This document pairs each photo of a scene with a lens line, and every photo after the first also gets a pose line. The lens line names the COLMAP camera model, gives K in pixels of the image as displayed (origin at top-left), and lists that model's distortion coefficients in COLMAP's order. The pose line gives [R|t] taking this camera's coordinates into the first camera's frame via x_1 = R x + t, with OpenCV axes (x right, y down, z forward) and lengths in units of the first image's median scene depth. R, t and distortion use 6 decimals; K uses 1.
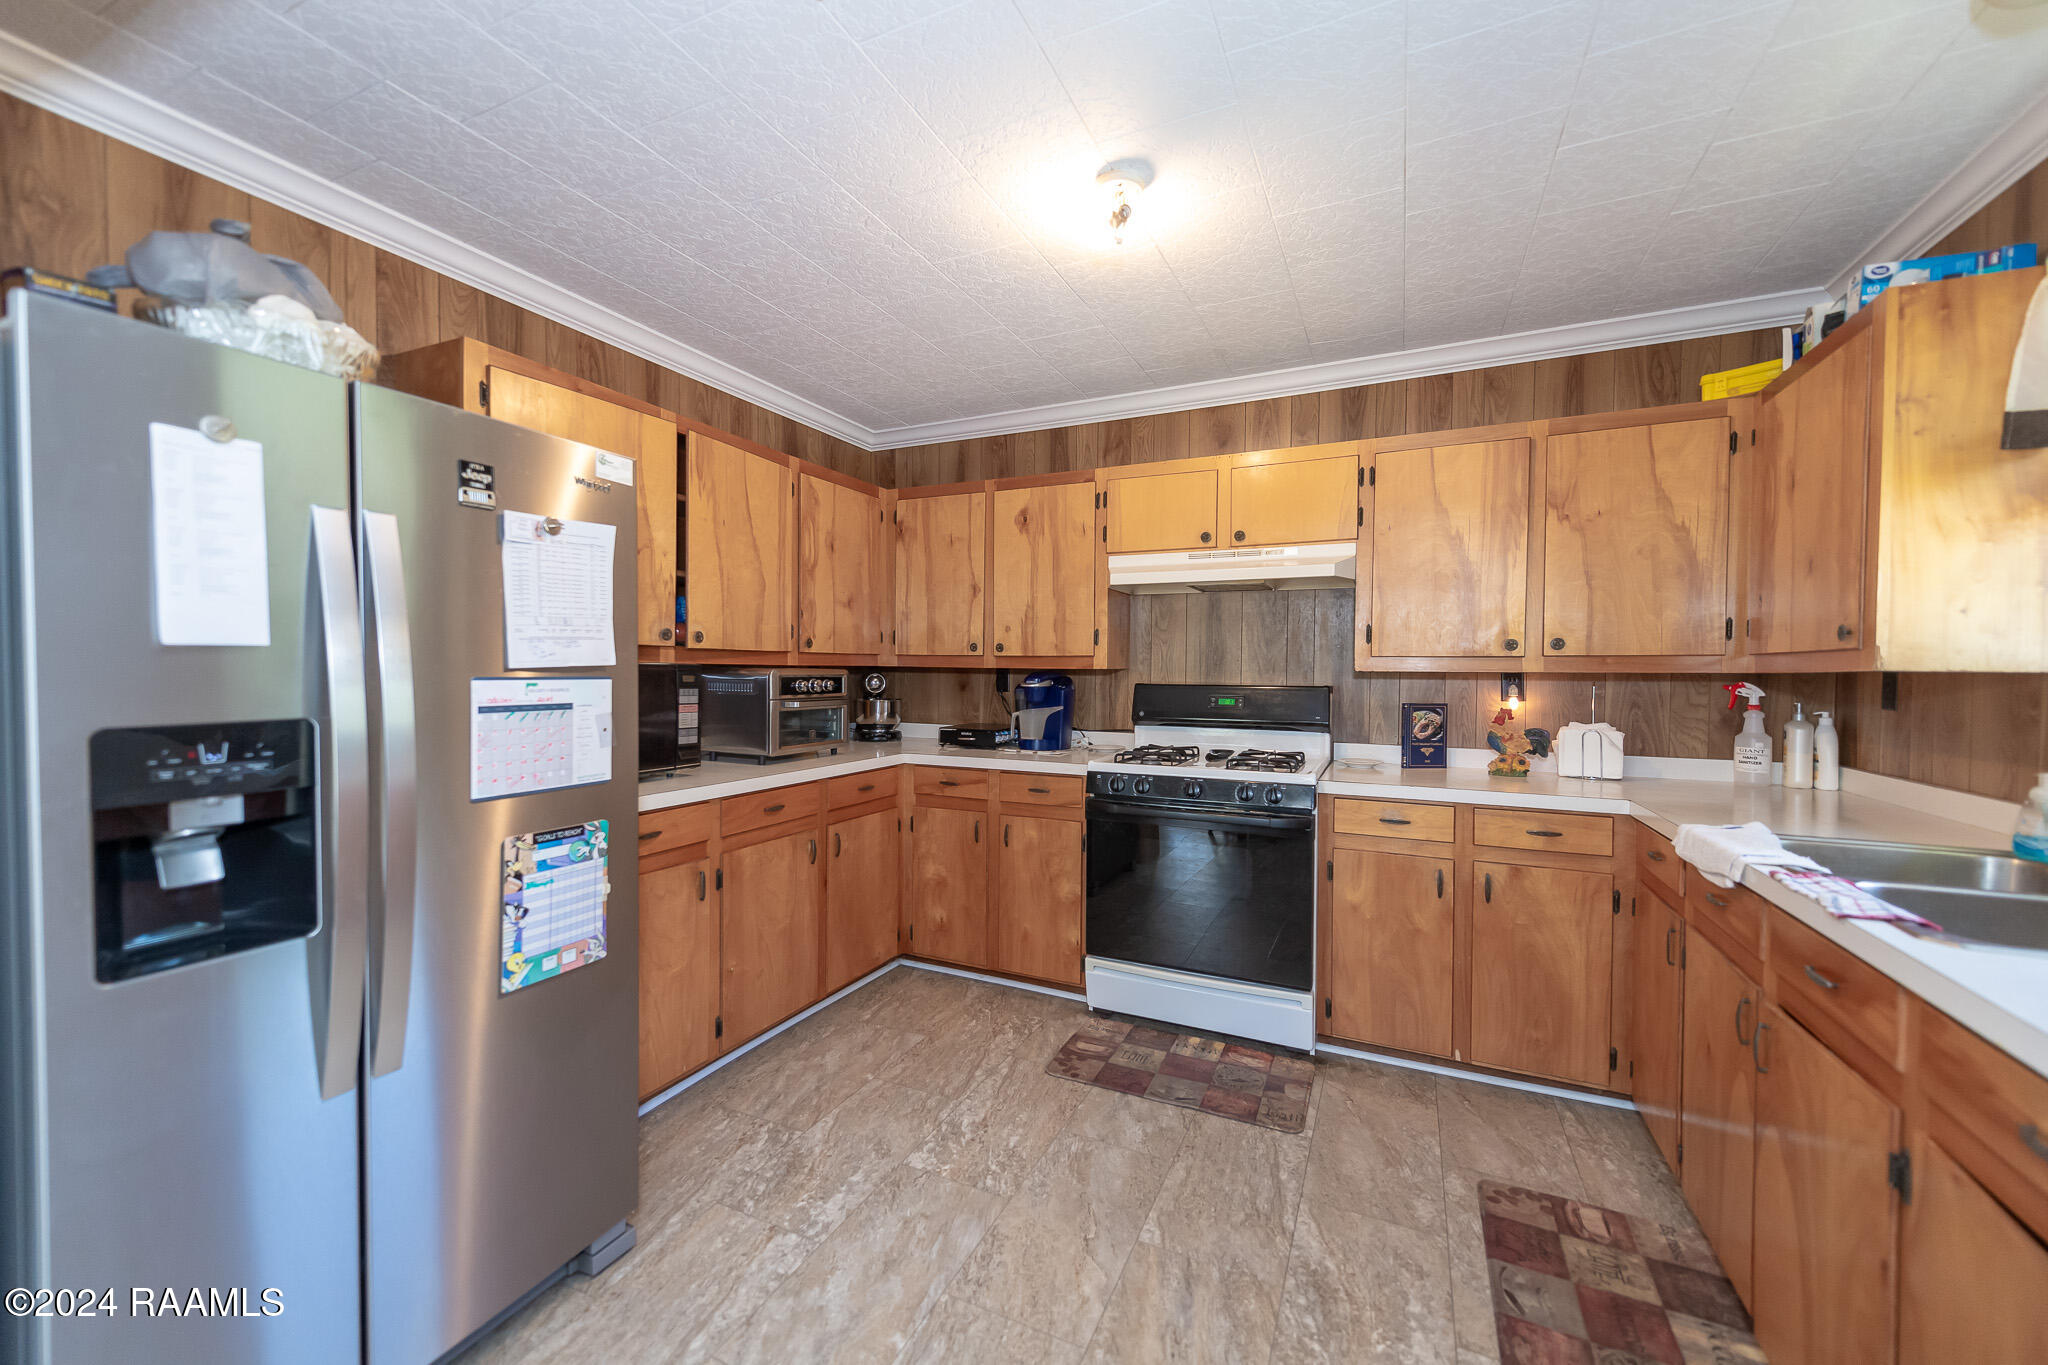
lens RADIAL K [[800.7, 0, 1024.5], [0, 800.7, 683.5], [0, 0, 1]] dist [0.018606, -0.004249]
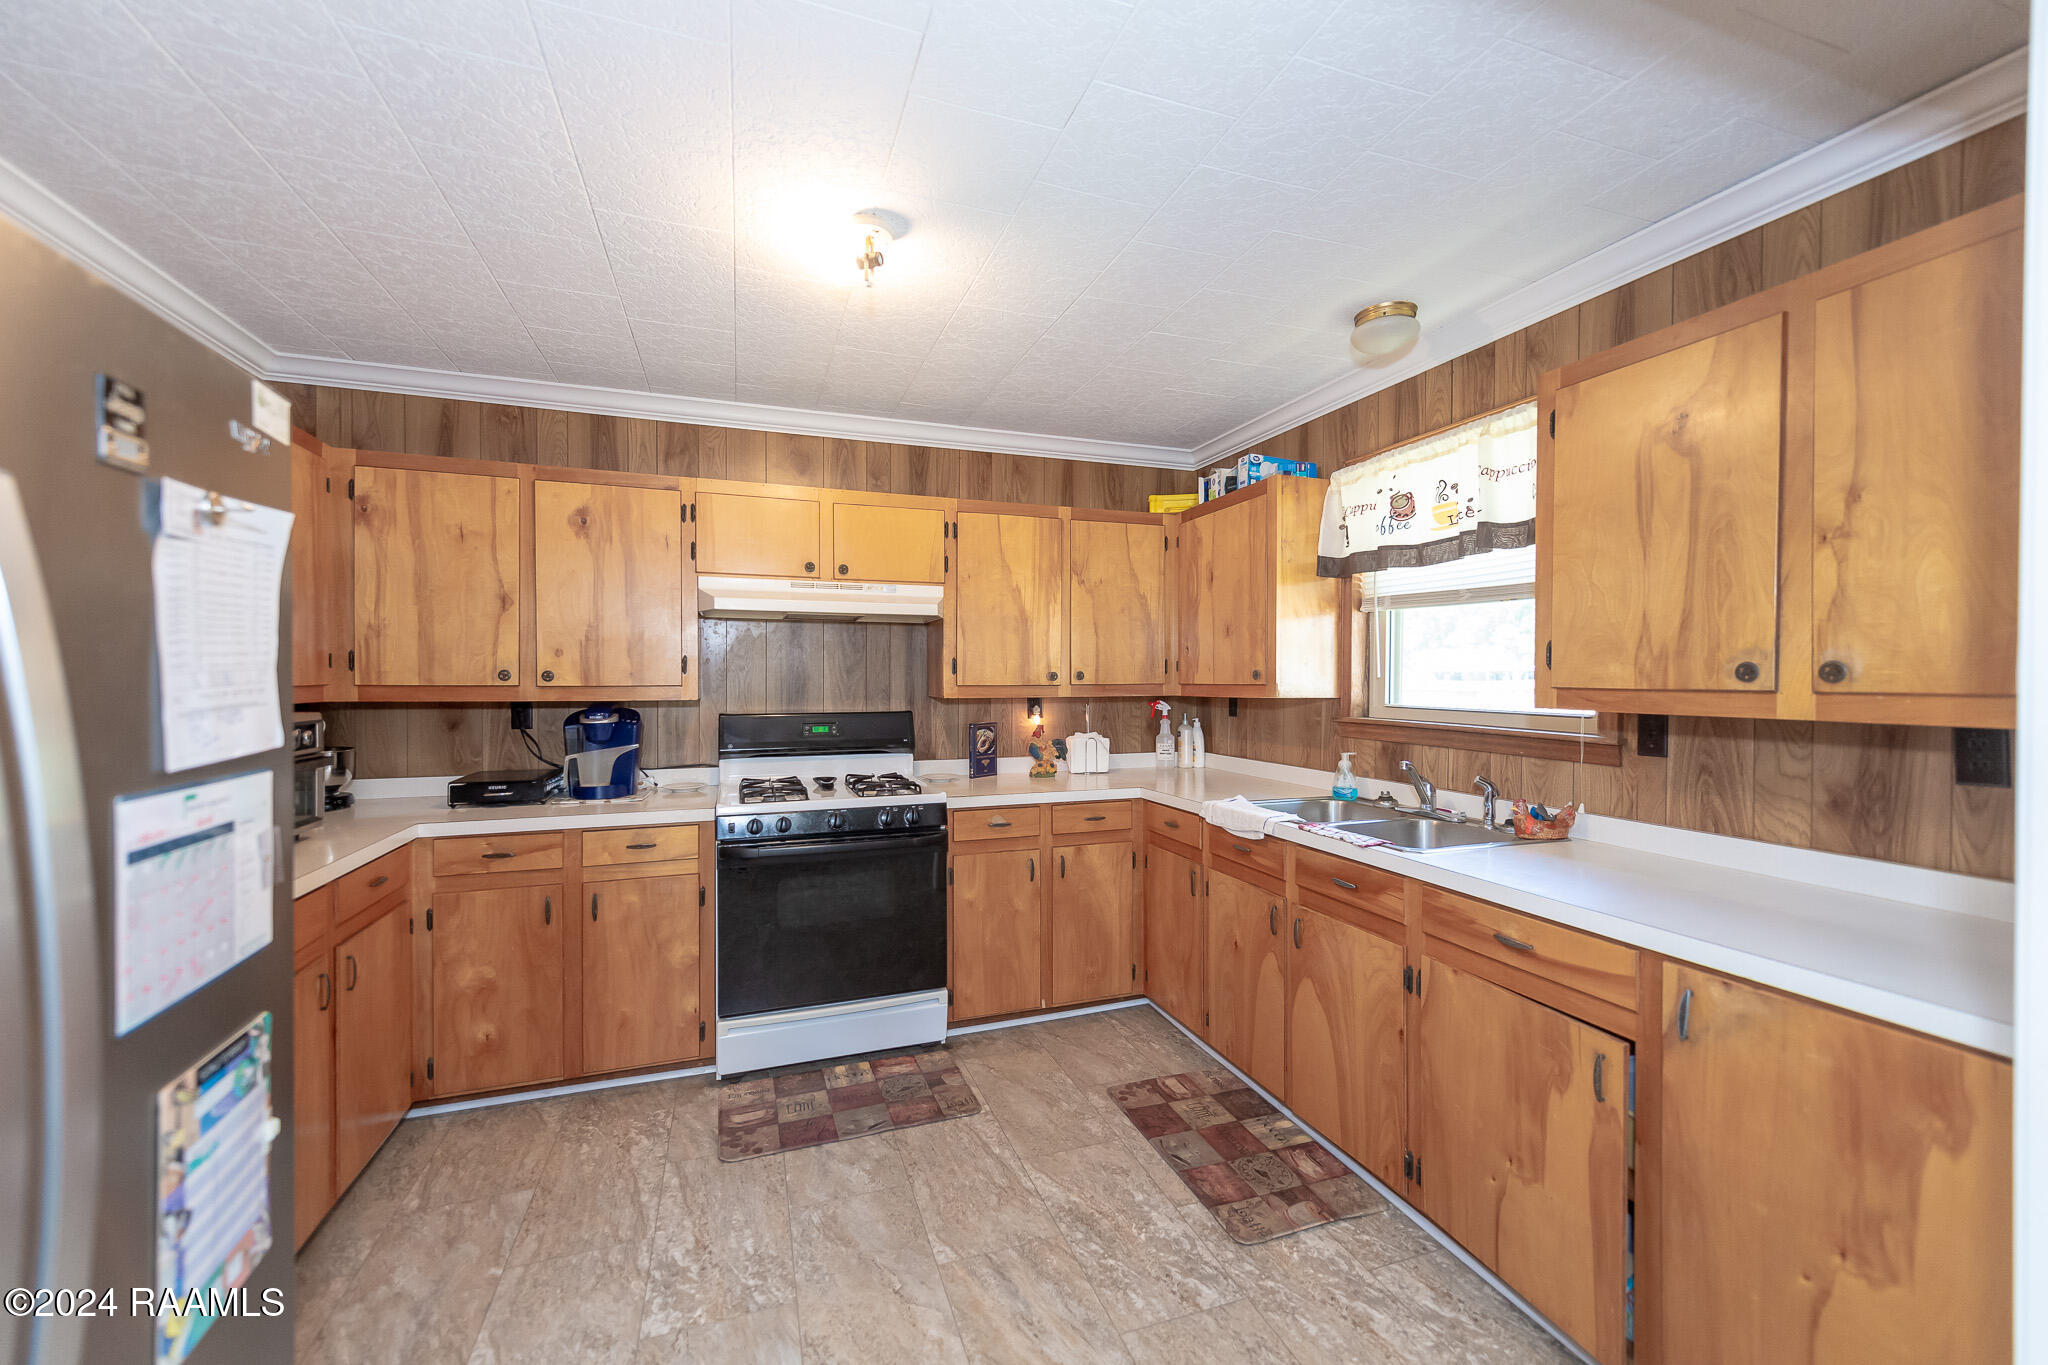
lens RADIAL K [[800.7, 0, 1016.4], [0, 800.7, 684.1], [0, 0, 1]] dist [0.018606, -0.004249]
pose [[0.713789, -0.013466, 0.700231, -0.360045], [0.018157, 0.999835, 0.000719, -0.039351], [-0.700125, 0.012200, 0.713916, 0.128872]]
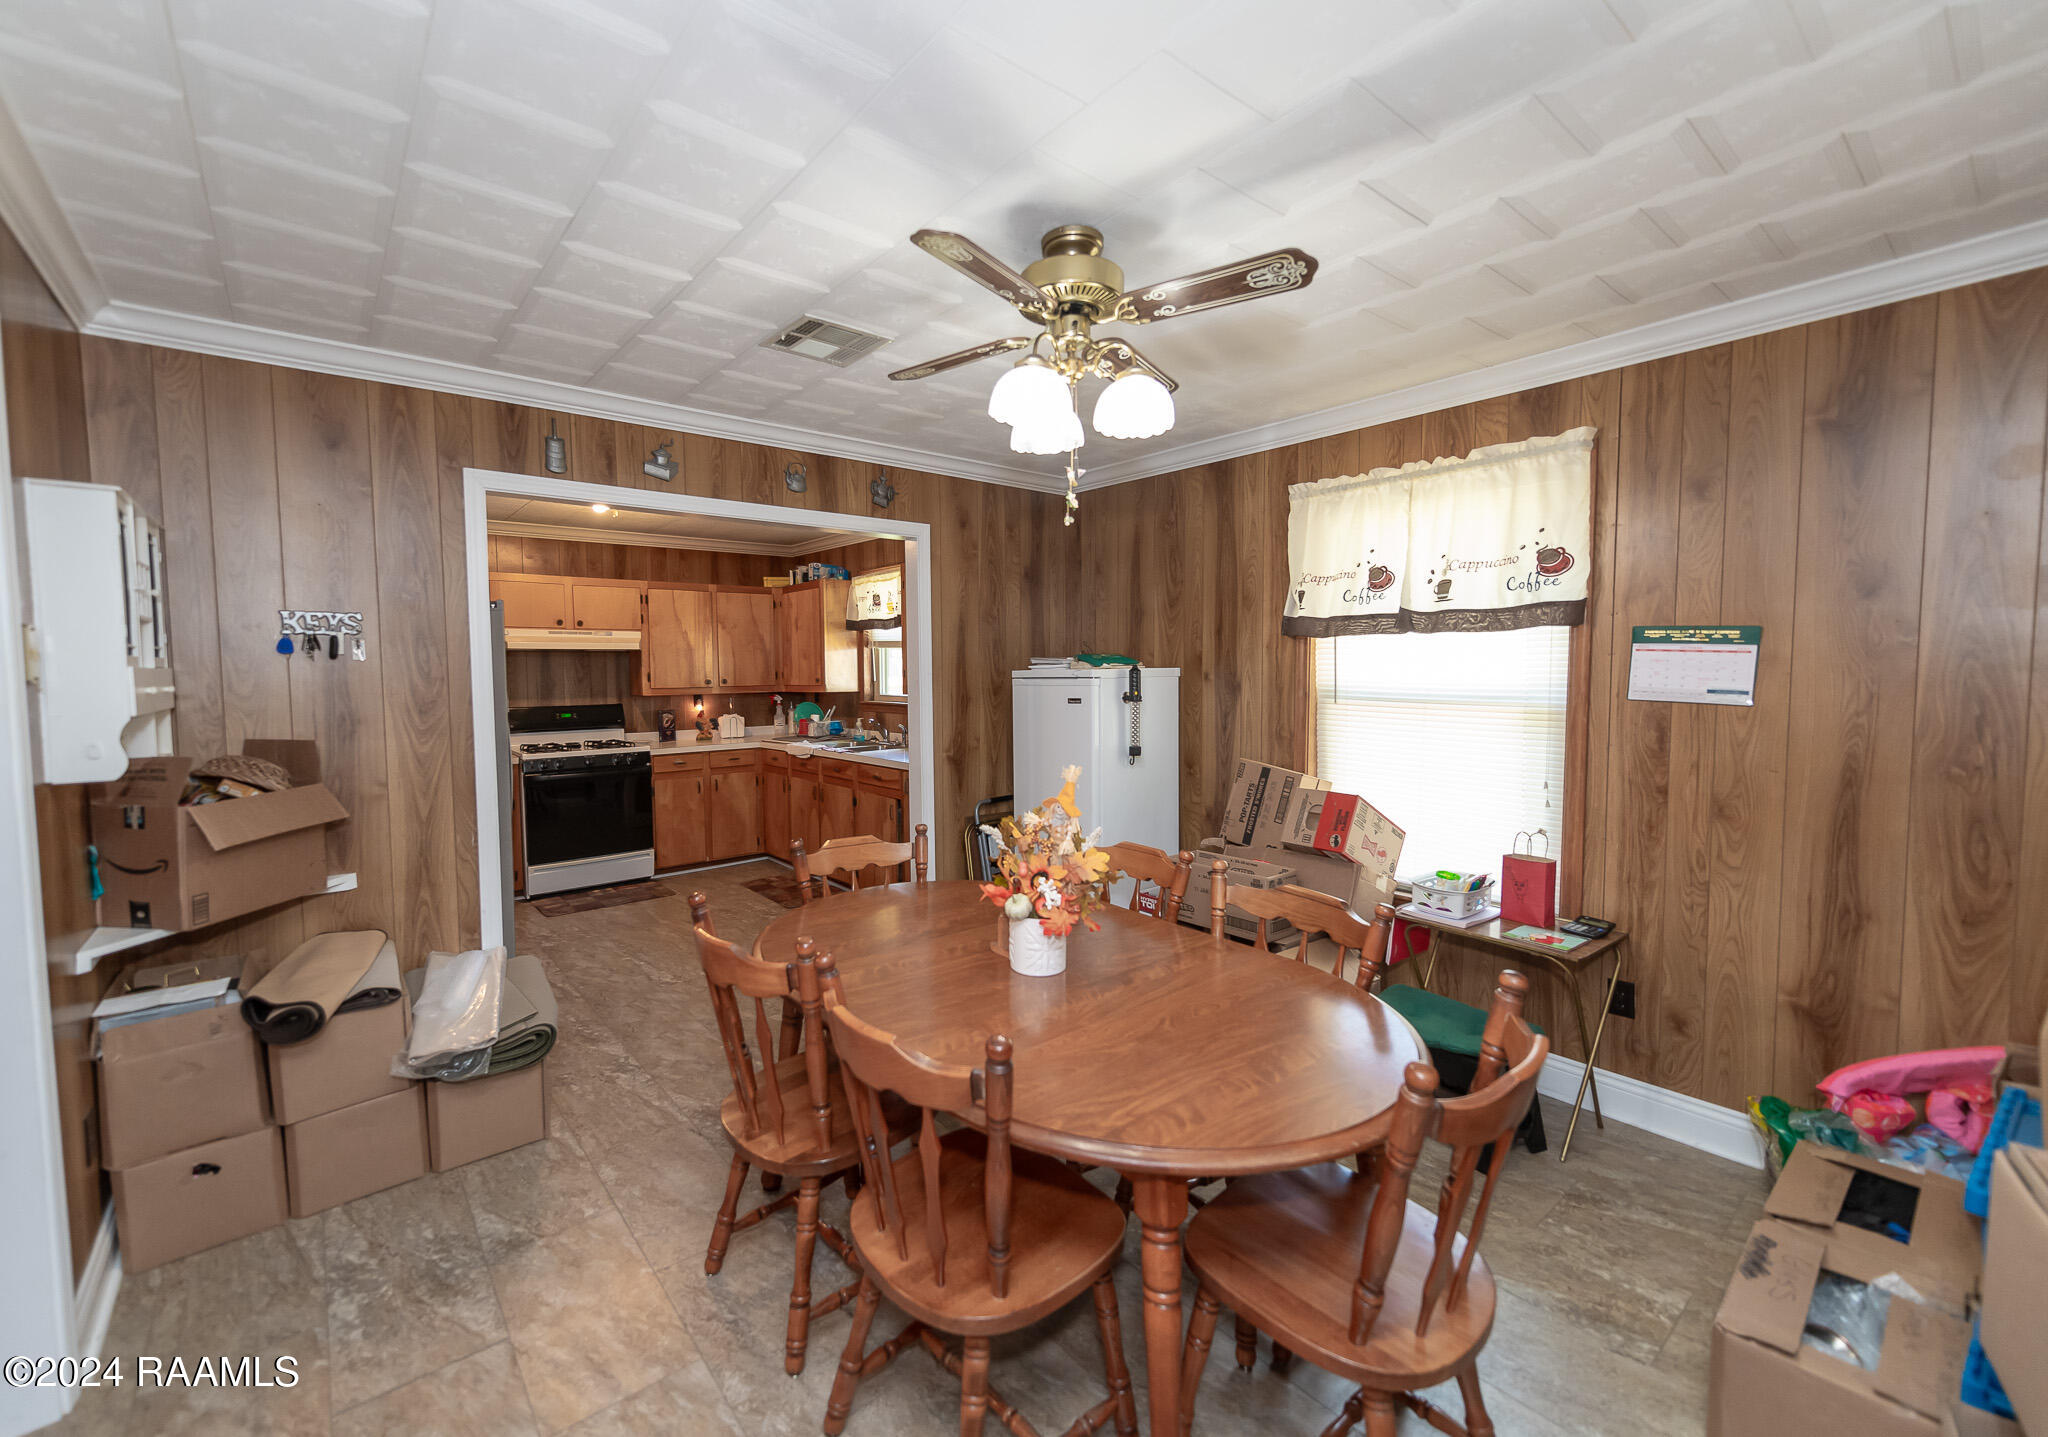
lens RADIAL K [[845.7, 0, 970.2], [0, 845.7, 719.7], [0, 0, 1]] dist [0.013216, -0.001322]
pose [[0.447230, -0.066482, 0.891945, -1.275389], [0.031276, 0.997786, 0.058689, -0.062433], [-0.893872, 0.001649, 0.448319, -0.775460]]
